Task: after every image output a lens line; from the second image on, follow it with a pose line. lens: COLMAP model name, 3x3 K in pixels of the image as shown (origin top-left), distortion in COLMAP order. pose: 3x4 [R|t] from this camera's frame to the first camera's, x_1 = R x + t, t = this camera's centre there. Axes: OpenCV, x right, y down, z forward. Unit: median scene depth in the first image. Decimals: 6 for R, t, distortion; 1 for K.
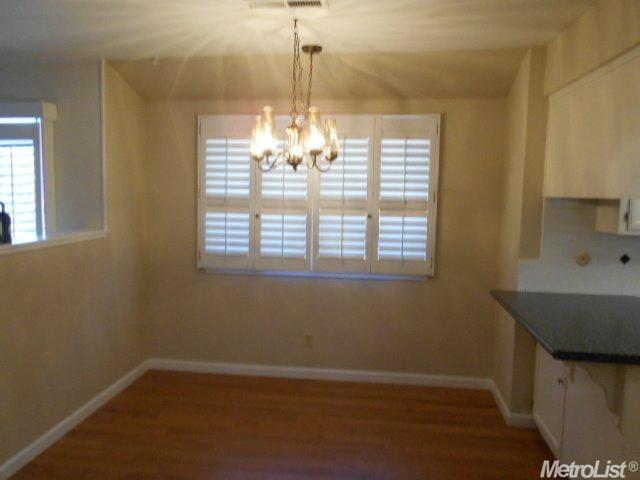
lens RADIAL K [[498.2, 0, 320.0], [0, 498.2, 240.0], [0, 0, 1]] dist [-0.026683, -0.004751]
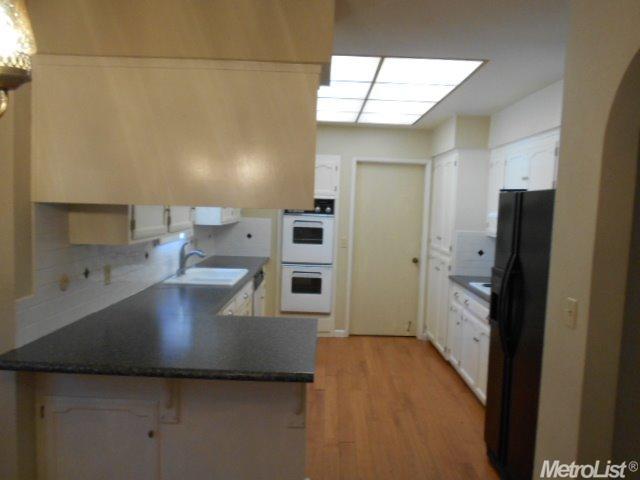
lens RADIAL K [[498.2, 0, 320.0], [0, 498.2, 240.0], [0, 0, 1]] dist [-0.026683, -0.004751]
pose [[-0.120648, -0.091456, 0.988474, -0.271203], [0.066071, 0.992799, 0.099920, -0.077725], [-0.990494, 0.077365, -0.113736, 0.696966]]
